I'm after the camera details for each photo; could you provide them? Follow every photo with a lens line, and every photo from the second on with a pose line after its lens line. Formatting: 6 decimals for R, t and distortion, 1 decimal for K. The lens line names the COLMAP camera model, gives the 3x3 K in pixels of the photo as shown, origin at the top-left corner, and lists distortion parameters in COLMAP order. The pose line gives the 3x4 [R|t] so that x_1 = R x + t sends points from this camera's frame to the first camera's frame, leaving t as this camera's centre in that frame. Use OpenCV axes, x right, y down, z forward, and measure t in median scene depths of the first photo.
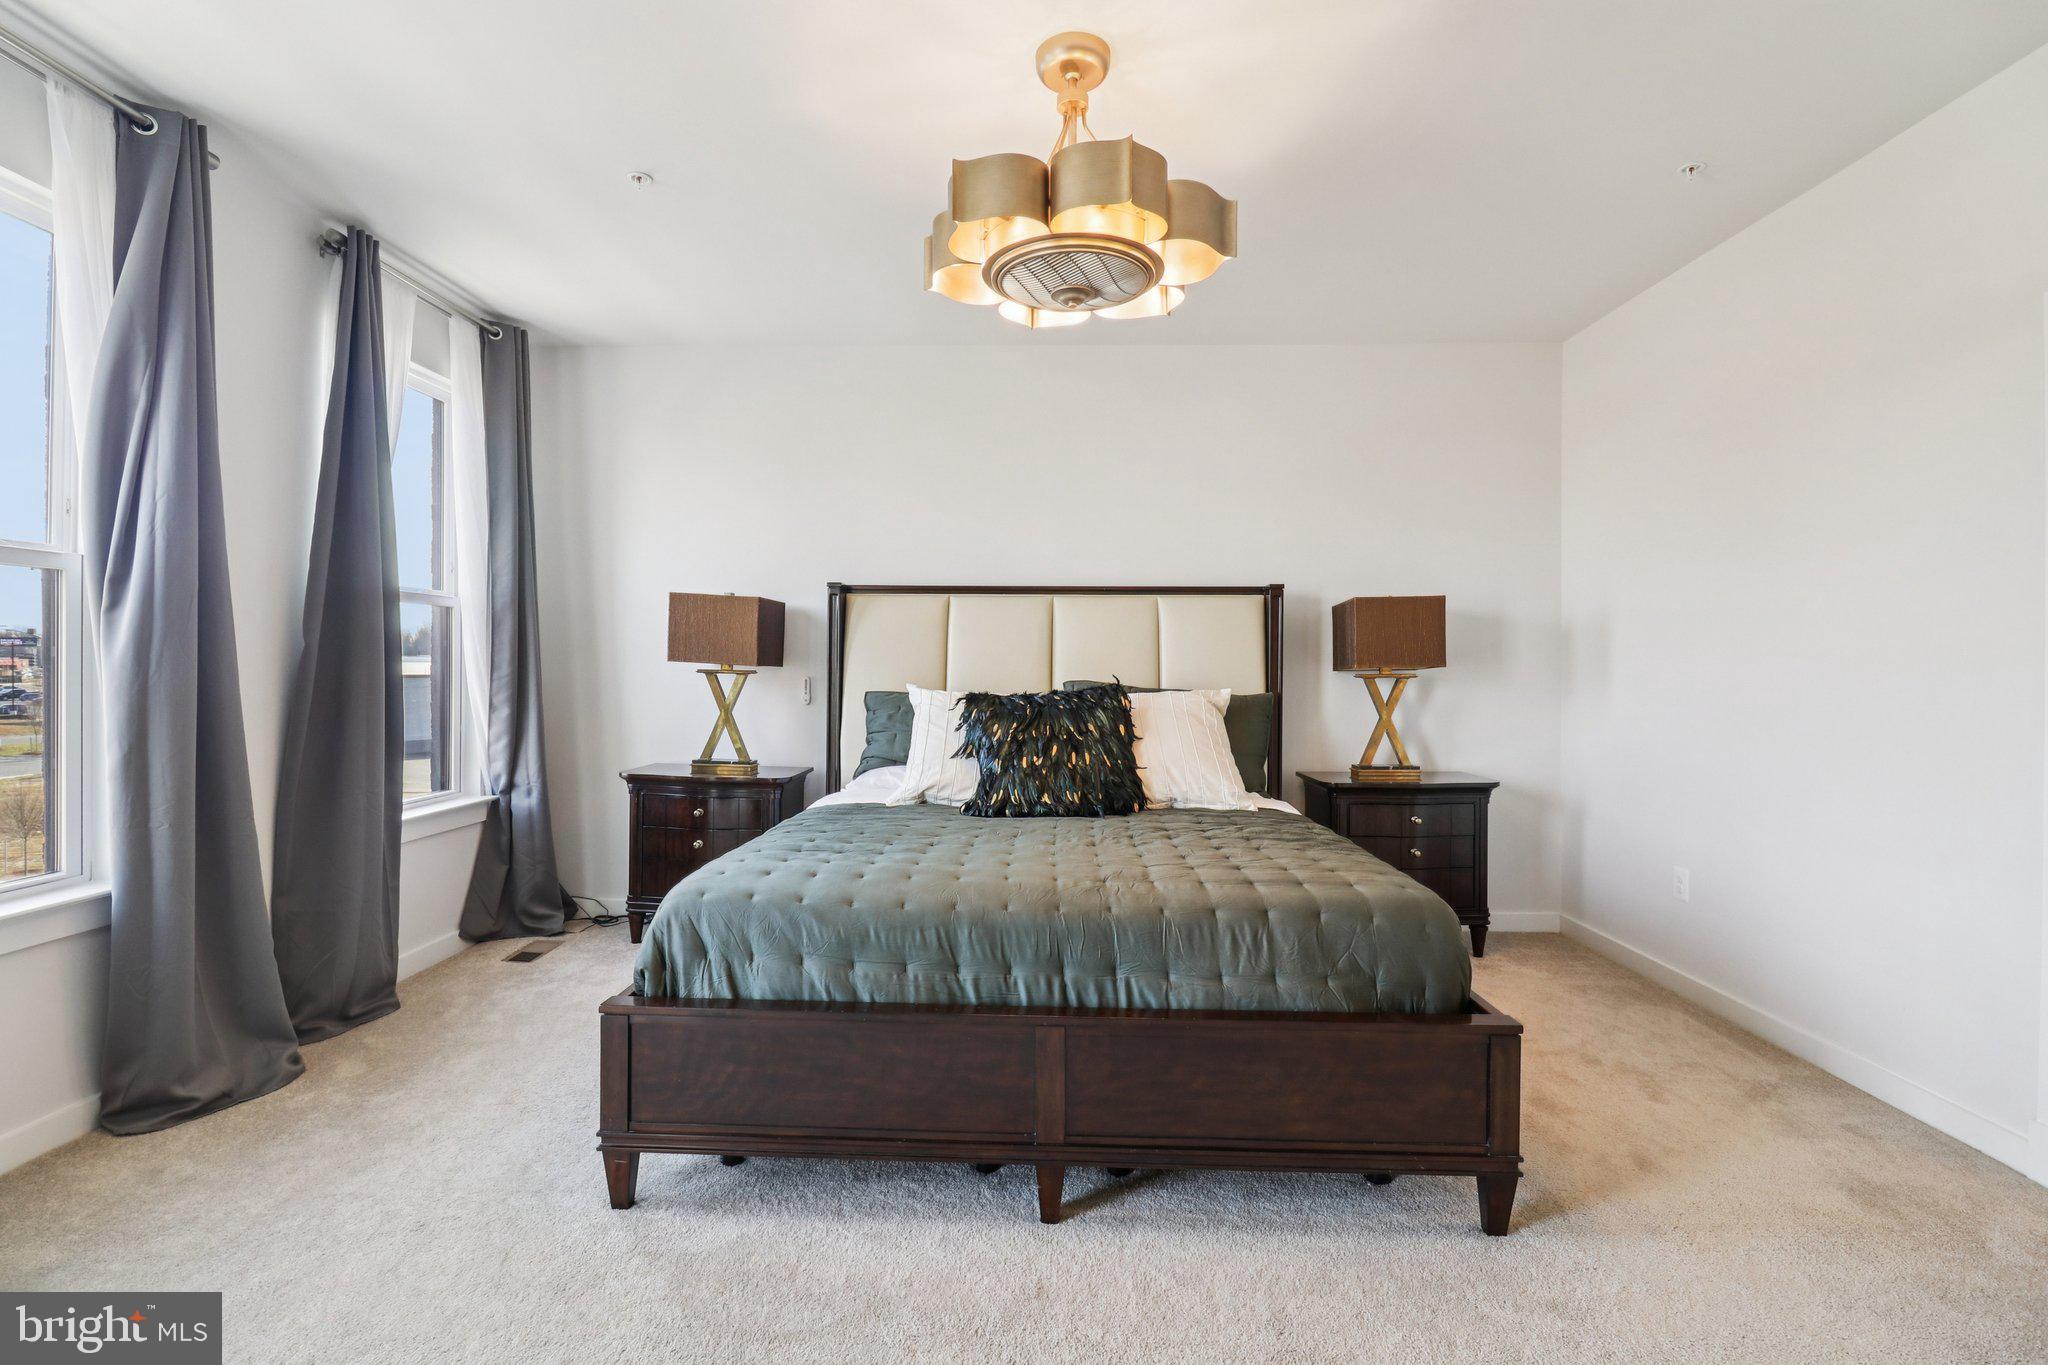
lens RADIAL K [[947.1, 0, 1024.0], [0, 947.1, 682.5], [0, 0, 1]] dist [0.000106, -0.016504]
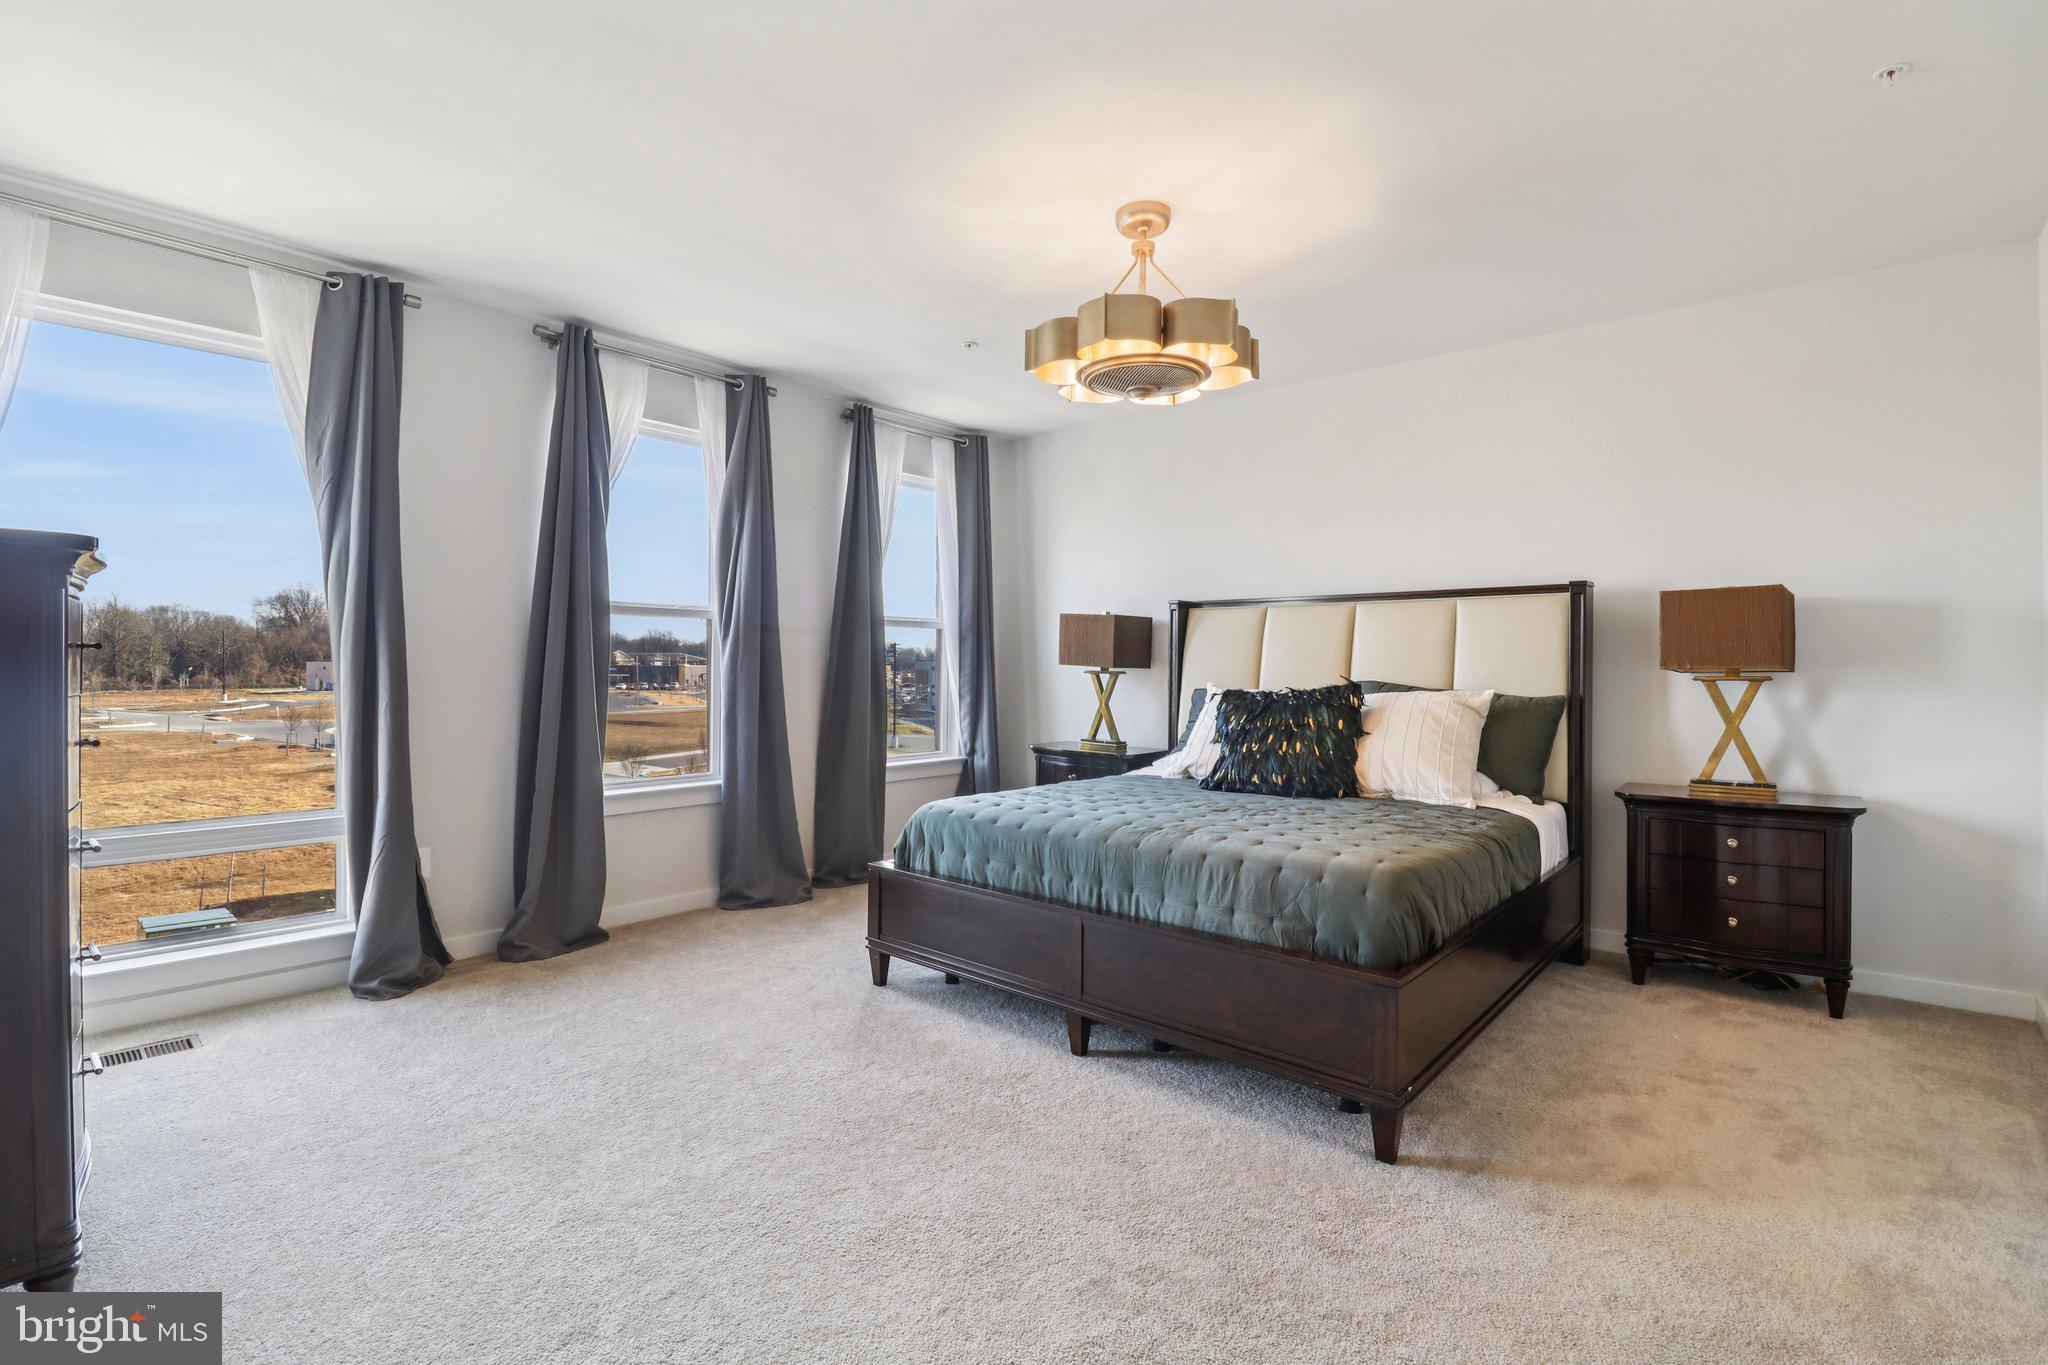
lens RADIAL K [[947.1, 0, 1024.0], [0, 947.1, 682.5], [0, 0, 1]] dist [0.000106, -0.016504]
pose [[0.776854, 0.008141, -0.629628, 0.545579], [-0.010344, 0.999946, 0.000166, 0.004604], [0.629596, 0.006384, 0.776897, -0.106715]]
